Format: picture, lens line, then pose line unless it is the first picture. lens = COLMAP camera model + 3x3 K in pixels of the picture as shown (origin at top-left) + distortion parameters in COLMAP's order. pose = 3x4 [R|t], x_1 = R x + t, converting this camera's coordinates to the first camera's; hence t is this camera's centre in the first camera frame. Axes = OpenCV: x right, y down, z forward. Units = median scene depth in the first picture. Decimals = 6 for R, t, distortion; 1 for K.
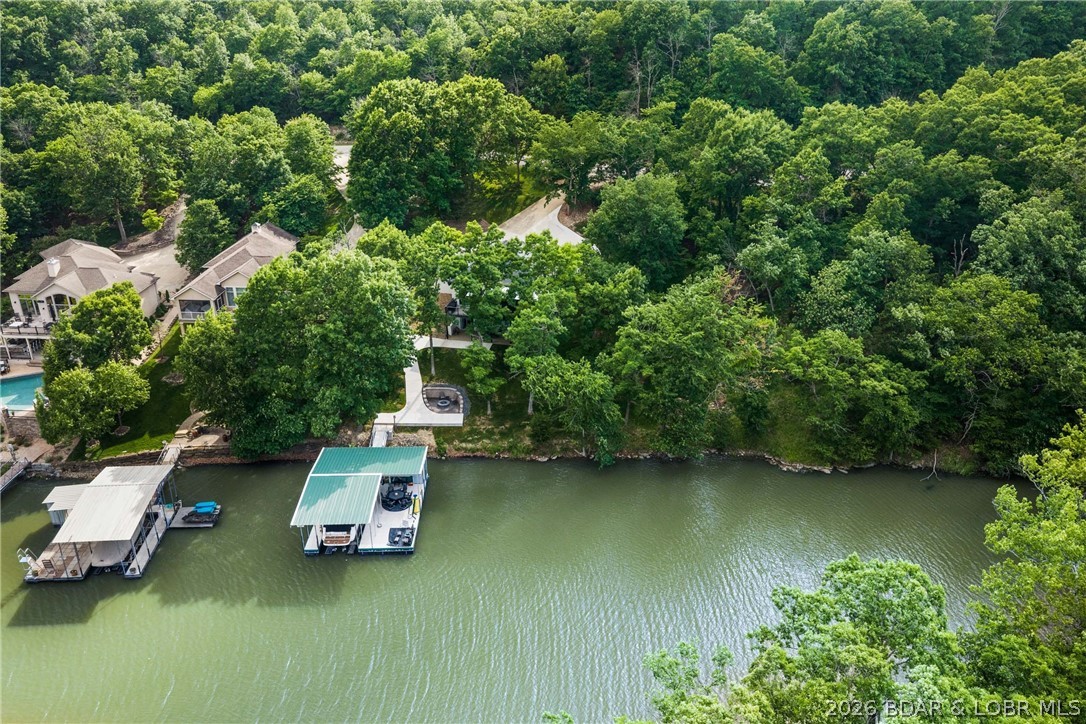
lens RADIAL K [[888.3, 0, 541.6], [0, 888.3, 384.1], [0, 0, 1]] dist [0.004116, 0.002397]
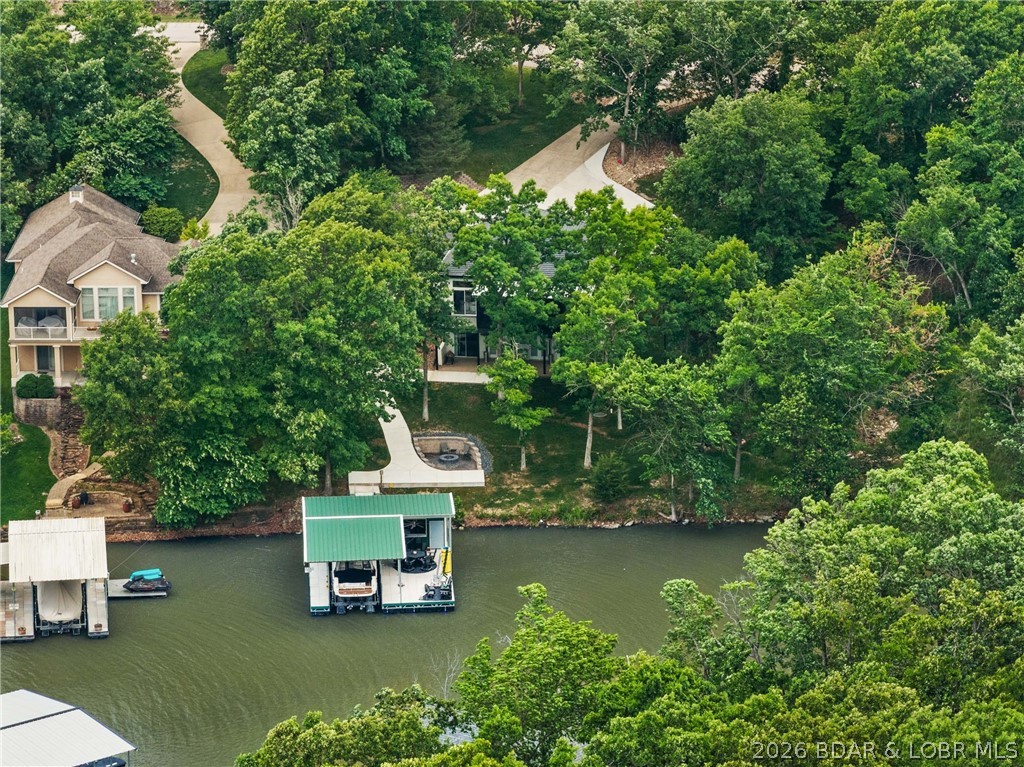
lens RADIAL K [[5013.1, 0, 512.0], [0, 5013.1, 383.5], [0, 0, 1]] dist [0.216136, 5.922635]
pose [[0.999159, -0.017430, 0.037122, -0.201492], [0.022481, 0.989853, -0.140309, 0.481790], [-0.034299, 0.141025, 0.989412, -2.604943]]
